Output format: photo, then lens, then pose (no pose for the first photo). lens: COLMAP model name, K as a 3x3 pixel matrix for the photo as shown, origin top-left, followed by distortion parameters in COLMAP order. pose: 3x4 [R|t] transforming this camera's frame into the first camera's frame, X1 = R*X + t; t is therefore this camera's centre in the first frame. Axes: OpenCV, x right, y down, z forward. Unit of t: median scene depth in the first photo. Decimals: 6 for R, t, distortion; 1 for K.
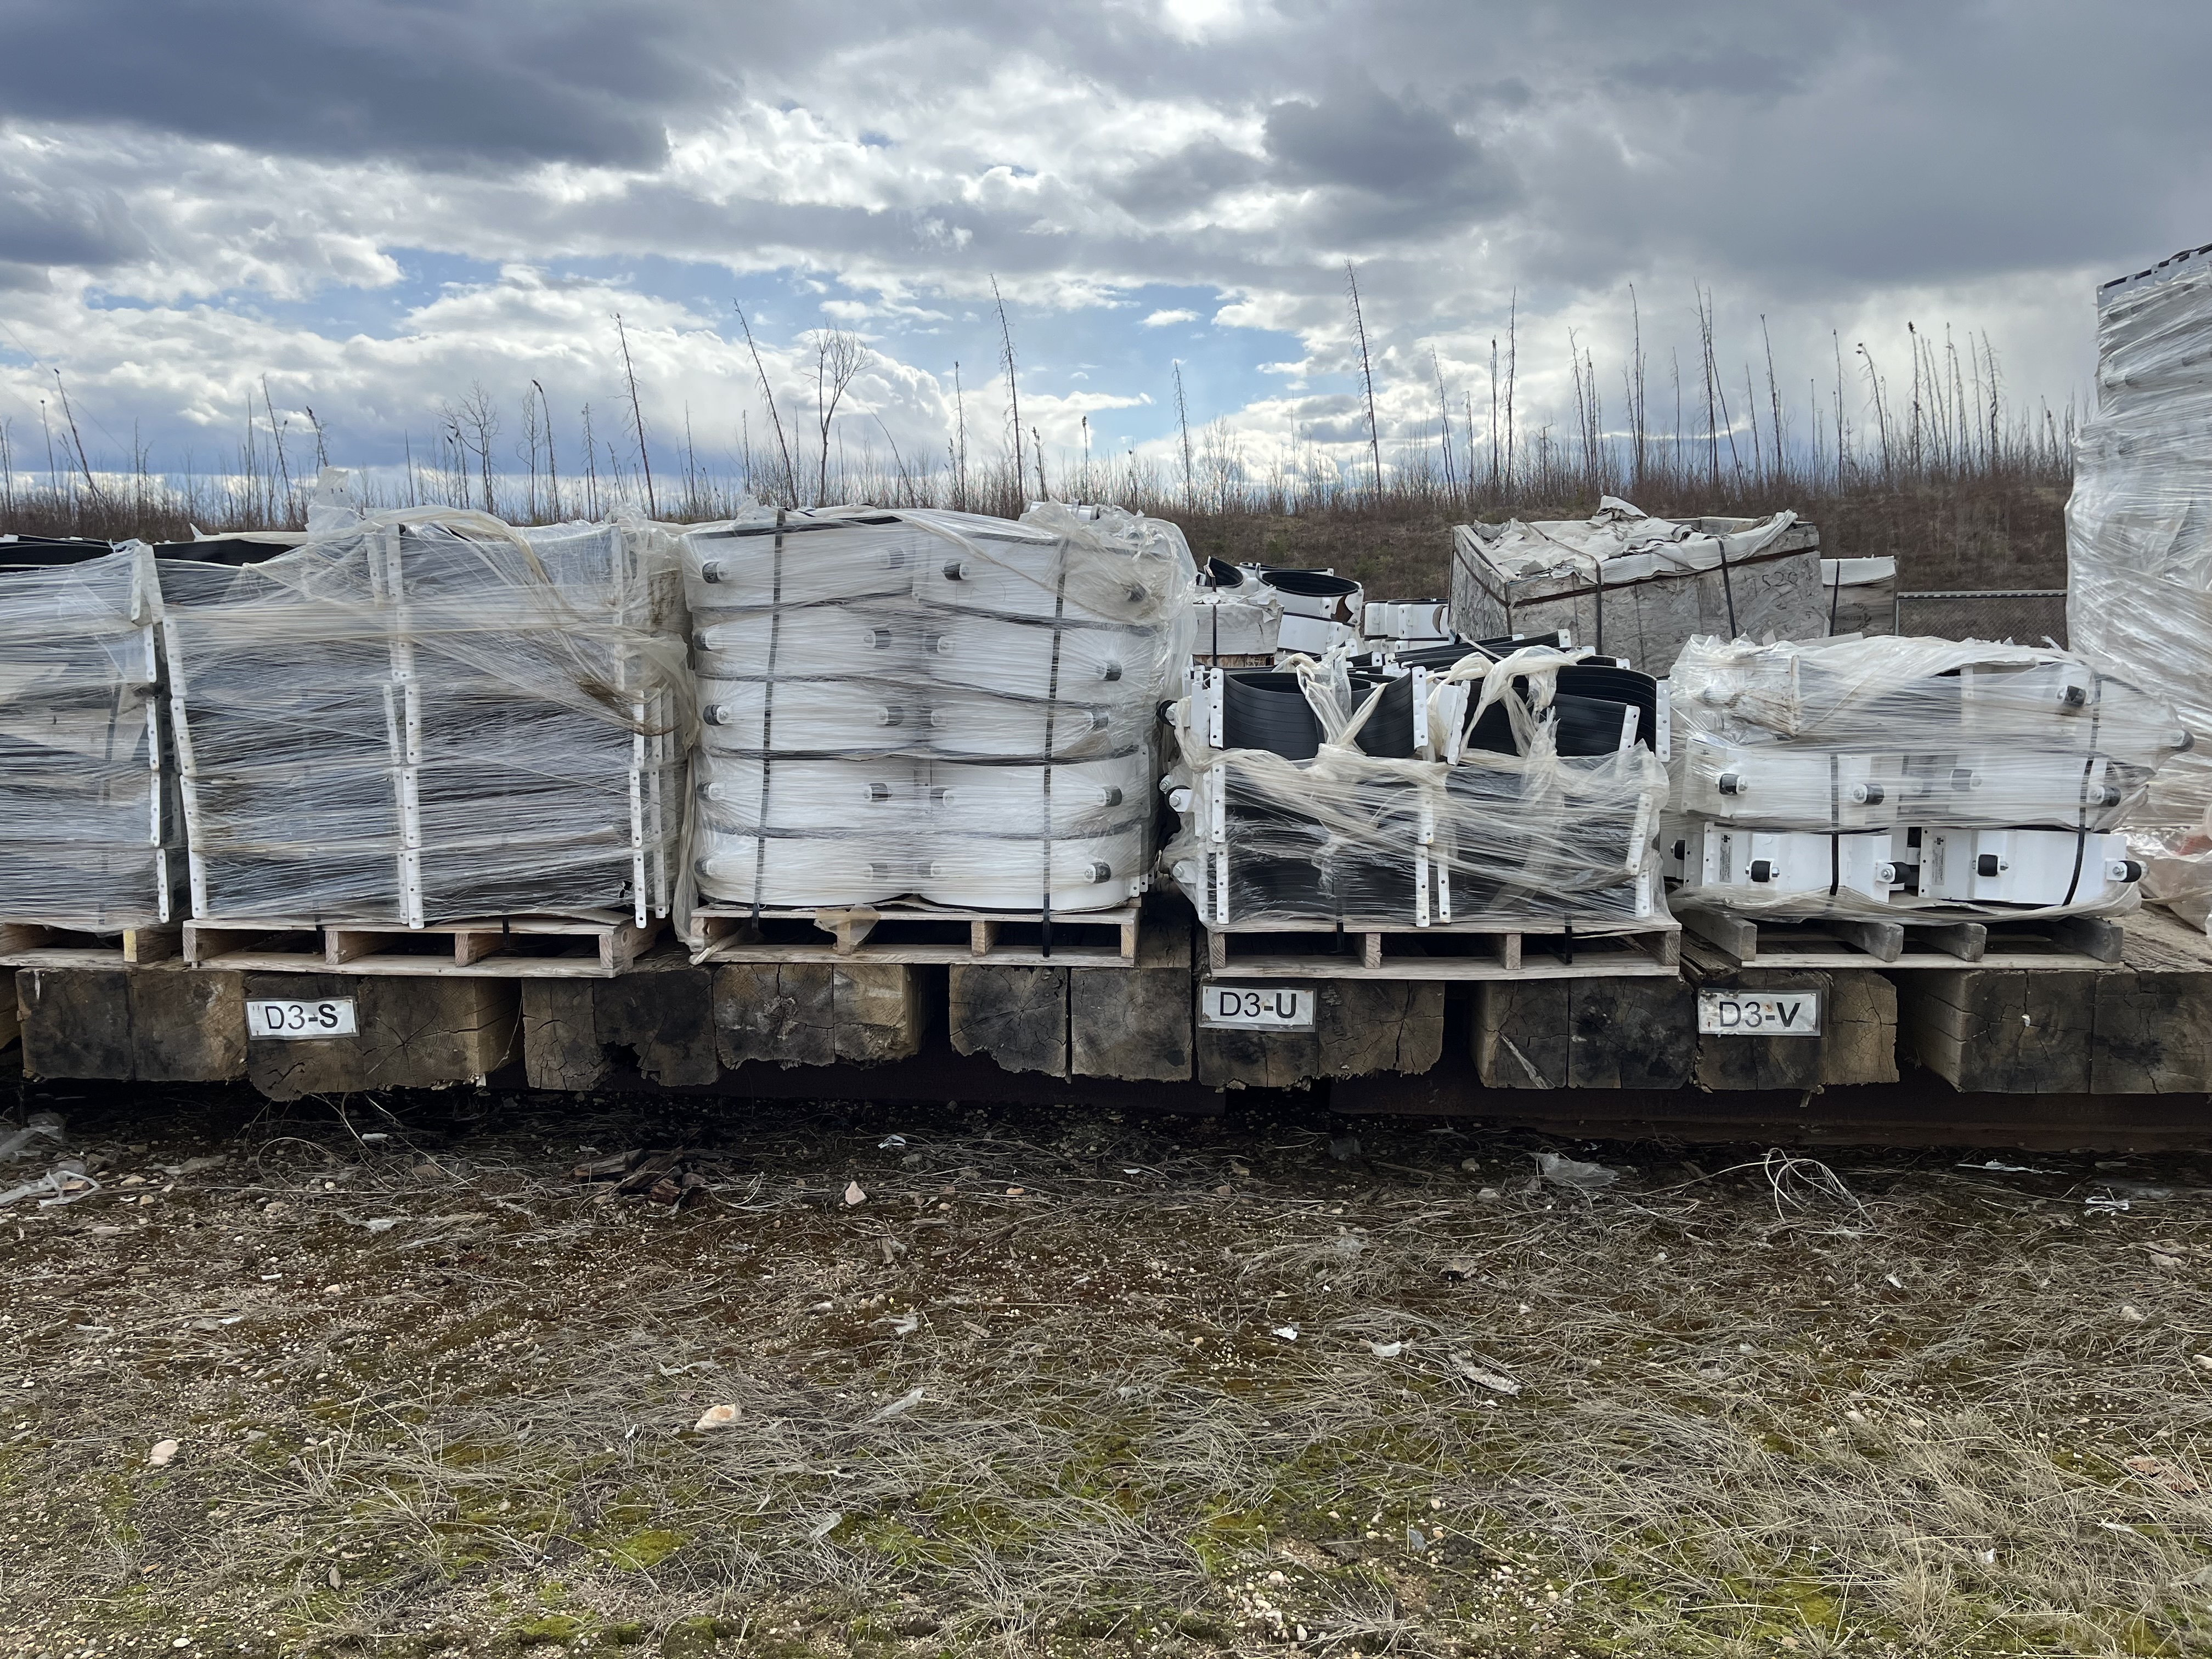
lens RADIAL K [[1697.4, 0, 1087.4], [0, 1697.4, 844.4], [0, 0, 1]] dist [0.048505, -0.068825]
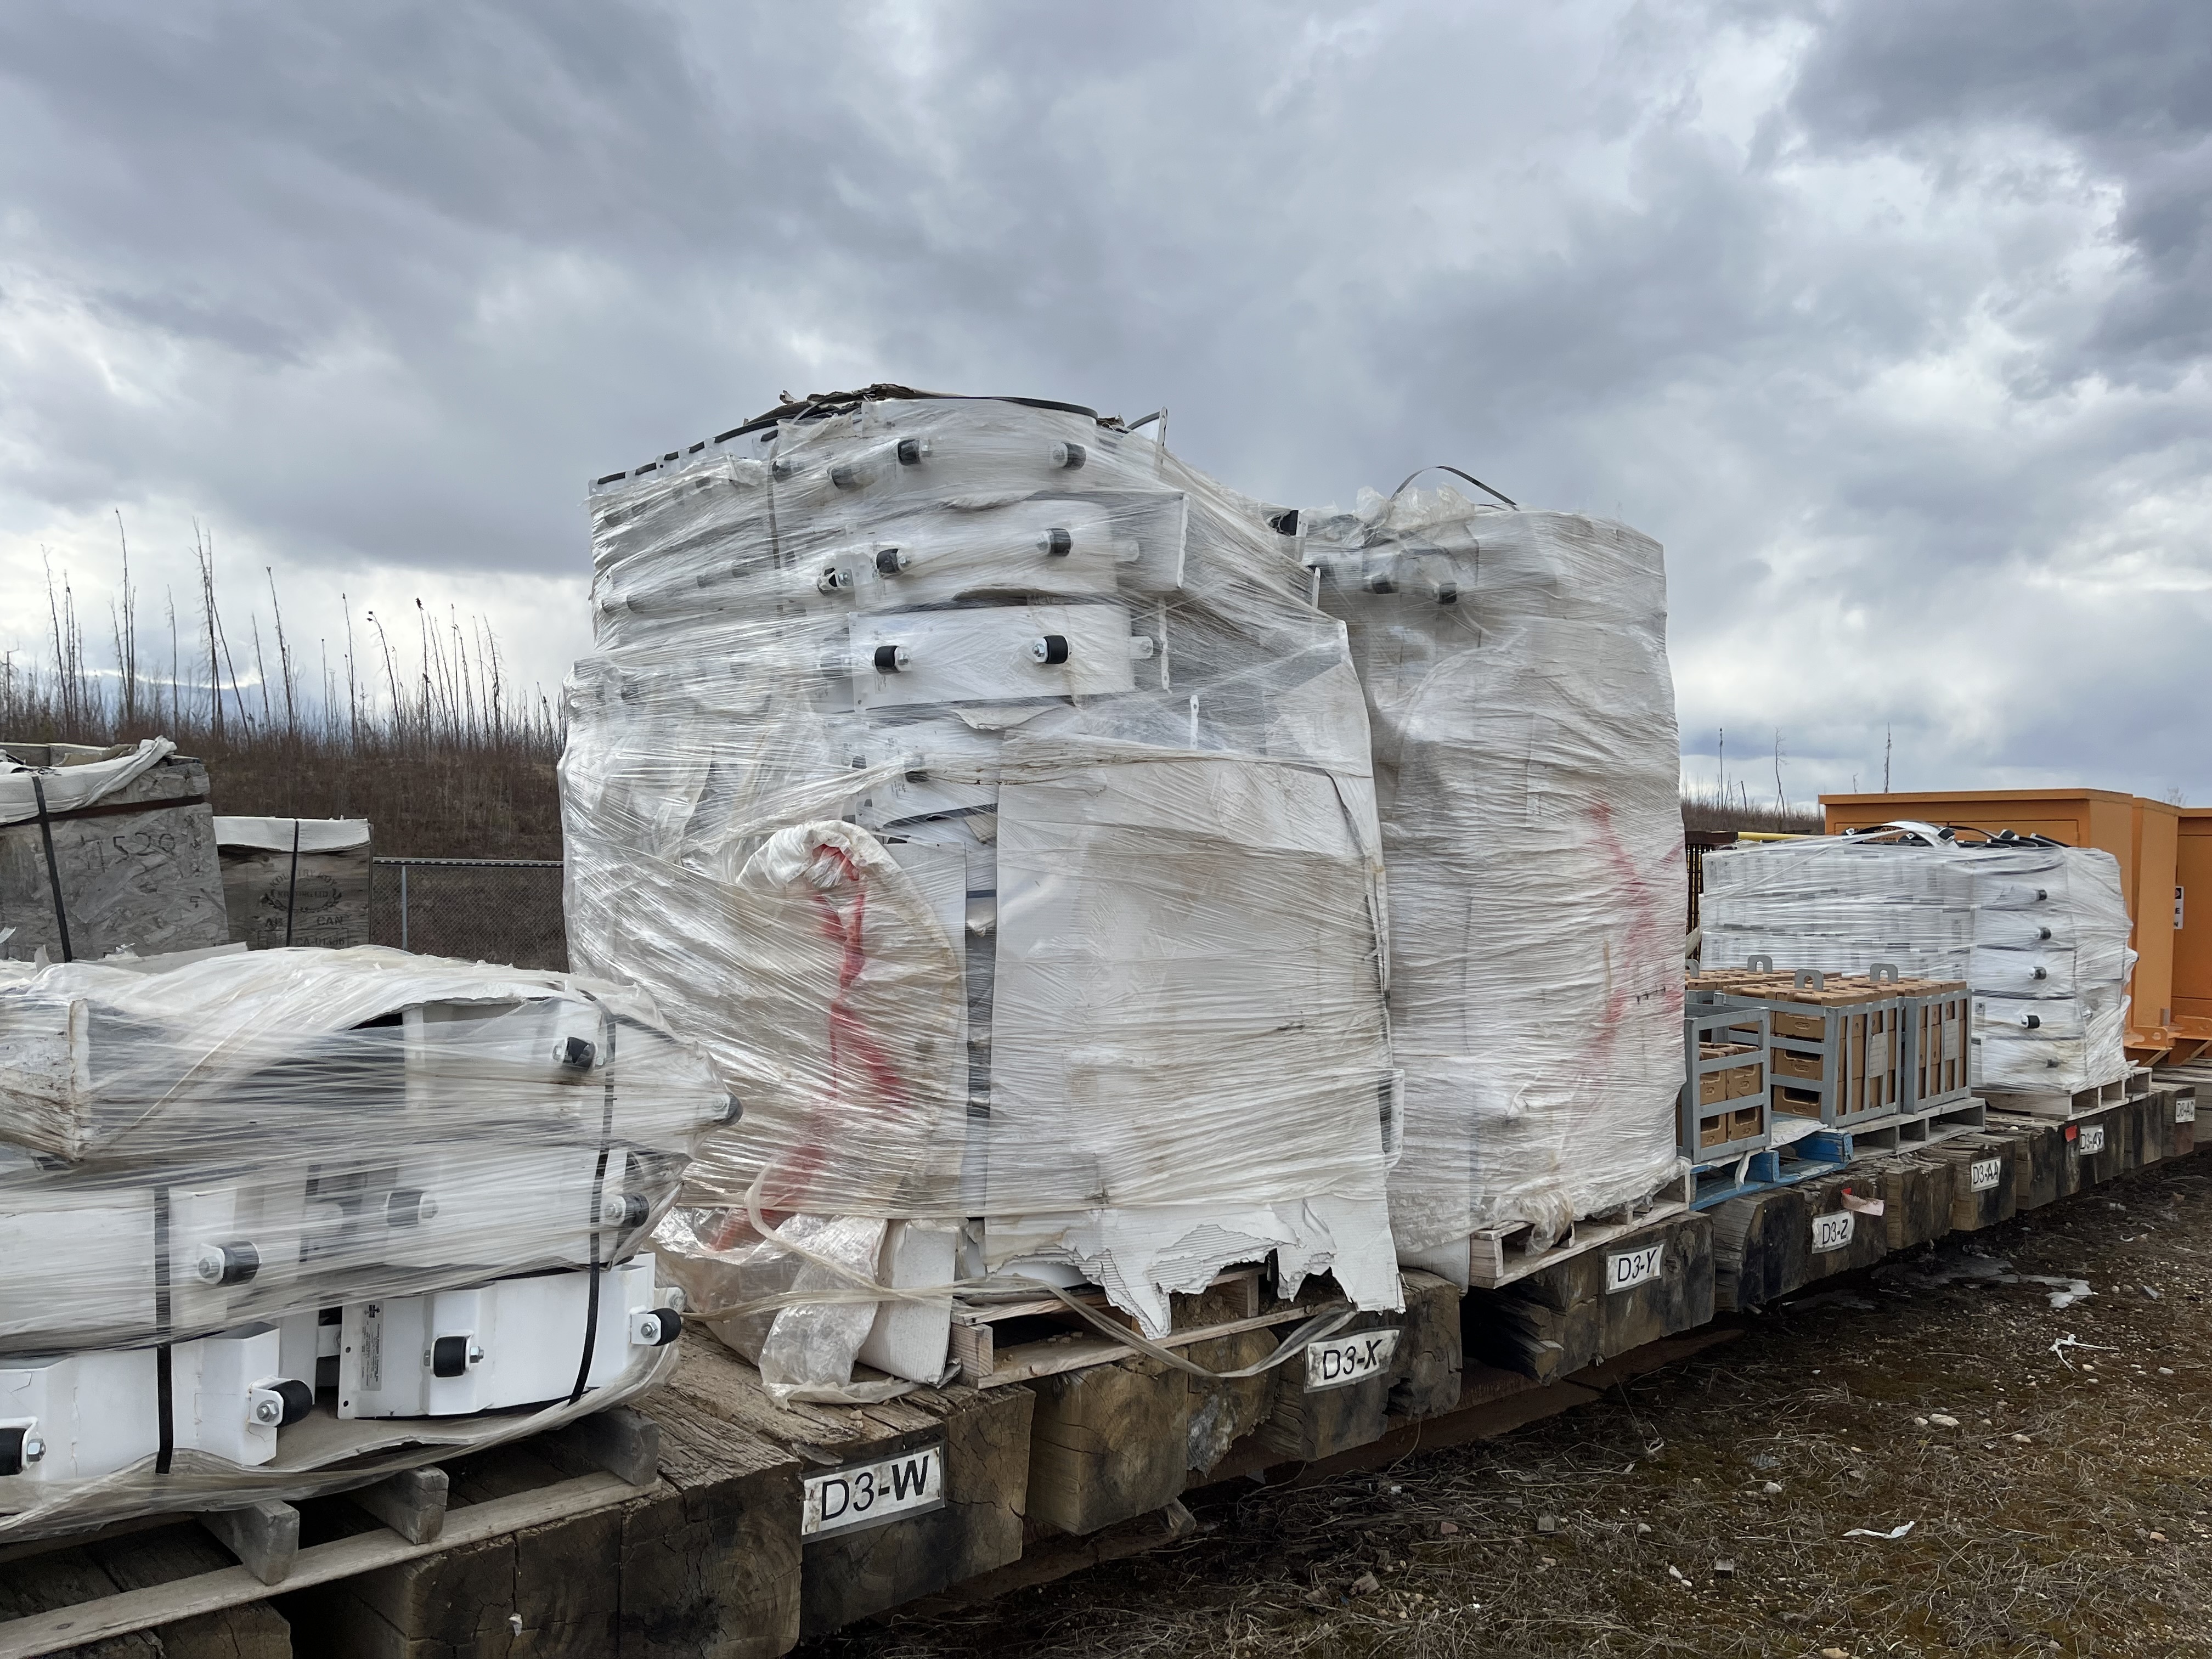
lens RADIAL K [[1697.4, 0, 1095.6], [0, 1697.4, 812.8], [0, 0, 1]] dist [0.048505, -0.068825]
pose [[0.683506, 0.053258, 0.727999, 0.216150], [0.070746, 0.987806, -0.138687, -0.064115], [-0.726508, 0.146296, 0.671404, 0.377030]]
